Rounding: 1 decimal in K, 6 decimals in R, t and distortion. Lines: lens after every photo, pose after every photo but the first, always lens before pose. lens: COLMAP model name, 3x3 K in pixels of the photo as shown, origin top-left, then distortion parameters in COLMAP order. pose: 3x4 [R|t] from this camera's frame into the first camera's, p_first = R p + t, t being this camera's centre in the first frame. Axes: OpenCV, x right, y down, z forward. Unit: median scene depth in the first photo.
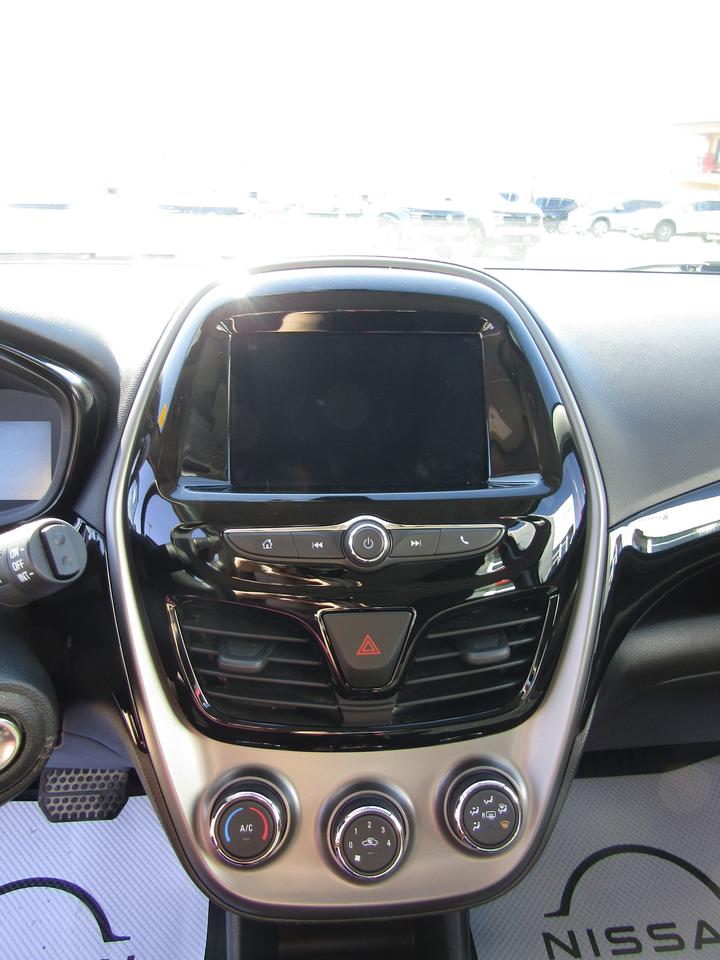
lens RADIAL K [[684.3, 0, 356.9], [0, 684.3, 473.9], [0, 0, 1]] dist [-0.015480, 0.009715]
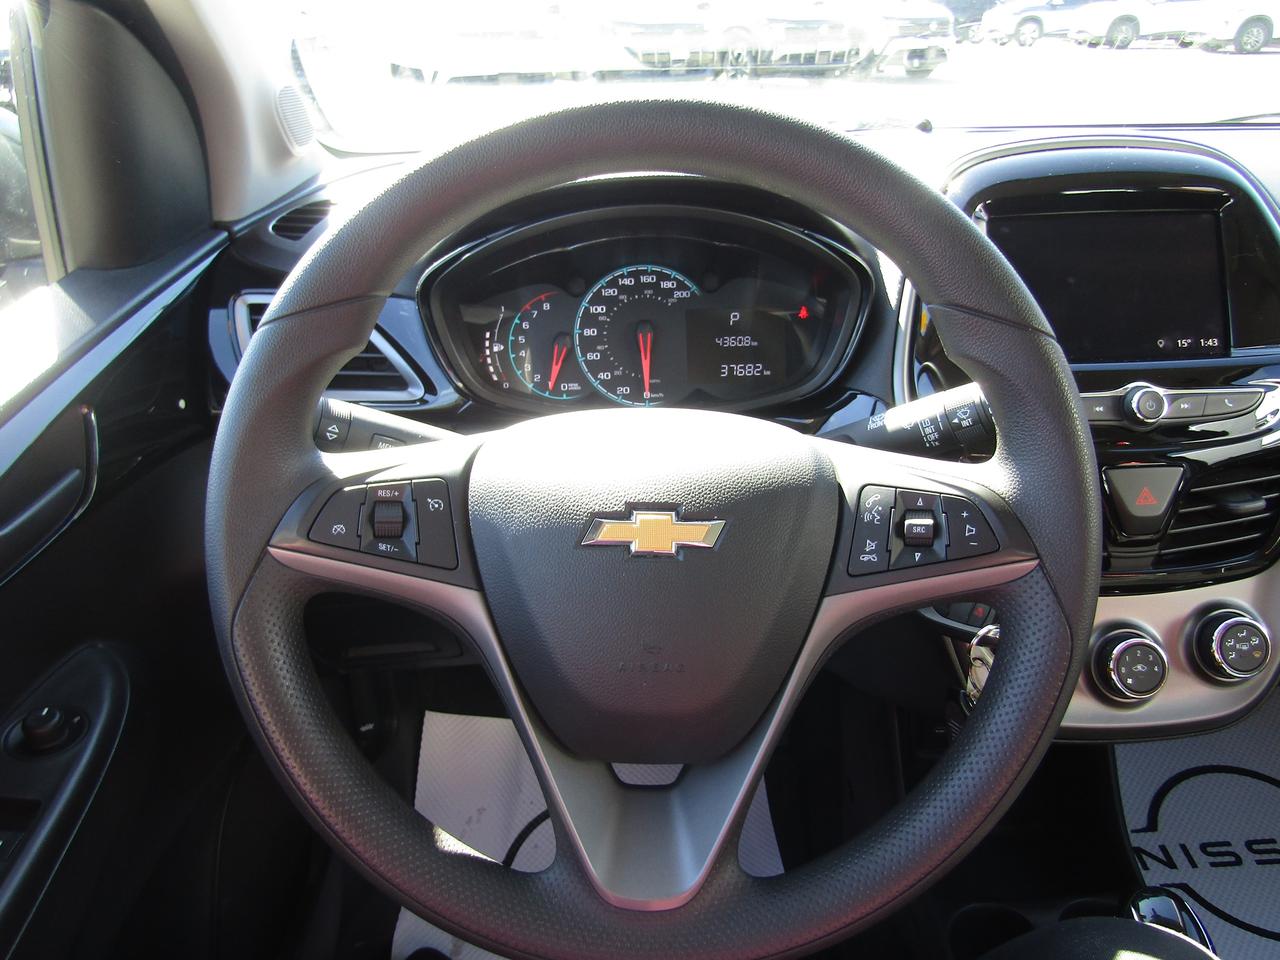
lens RADIAL K [[912.4, 0, 627.5], [0, 912.4, 478.9], [0, 0, 1]] dist [-0.015480, 0.009715]
pose [[0.997984, -0.017263, -0.061066, -0.648691], [0.023093, 0.995105, 0.096090, 0.049956], [0.059108, -0.097307, 0.993498, -0.470525]]
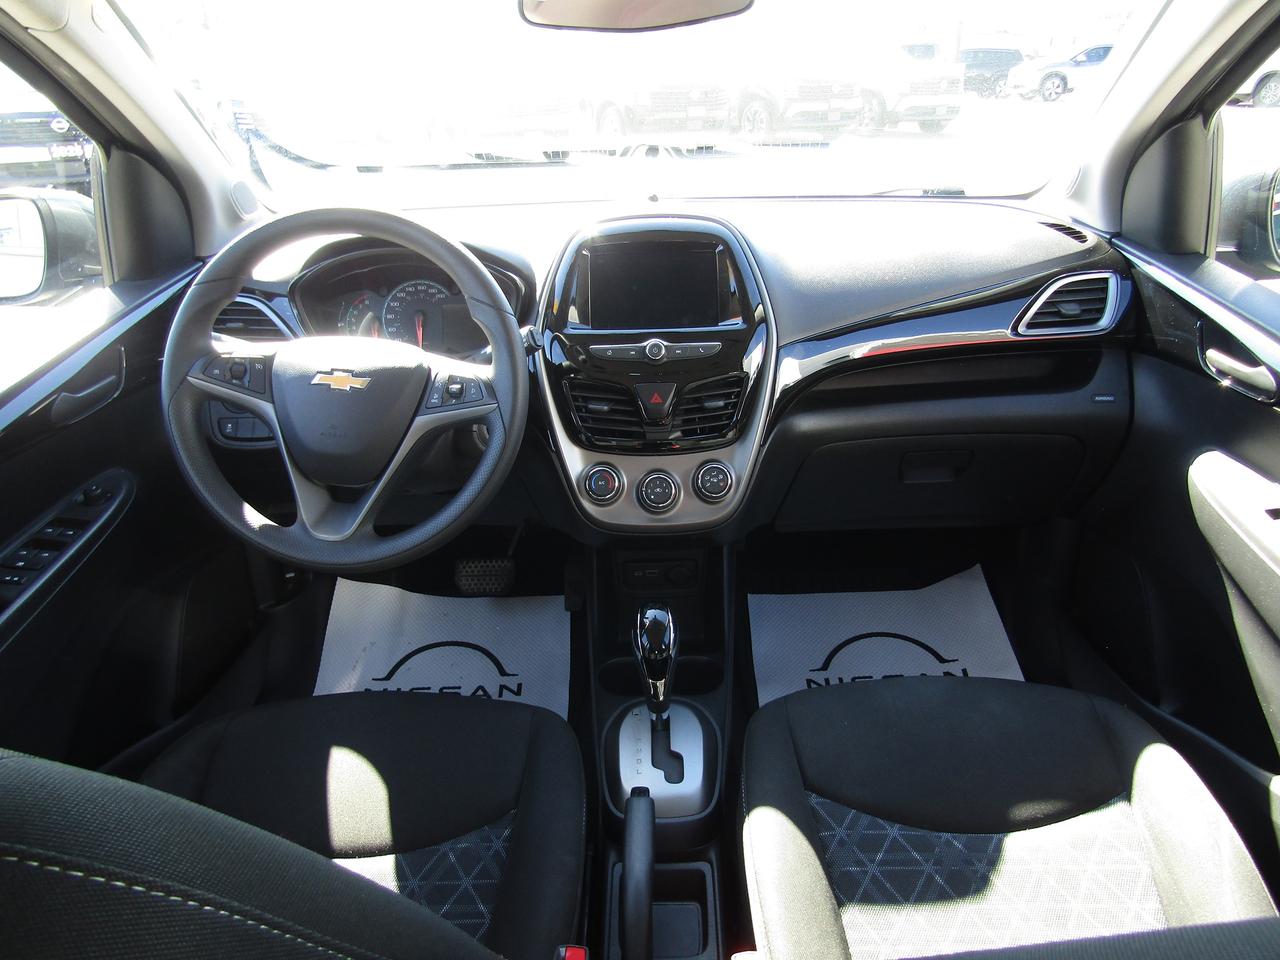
lens RADIAL K [[912.7, 0, 639.1], [0, 912.7, 481.5], [0, 0, 1]] dist [-0.020945, 0.013387]
pose [[0.995844, -0.006857, -0.090816, 0.195133], [0.011502, 0.998646, 0.050731, 0.320120], [0.090345, -0.051565, 0.994575, -1.661347]]
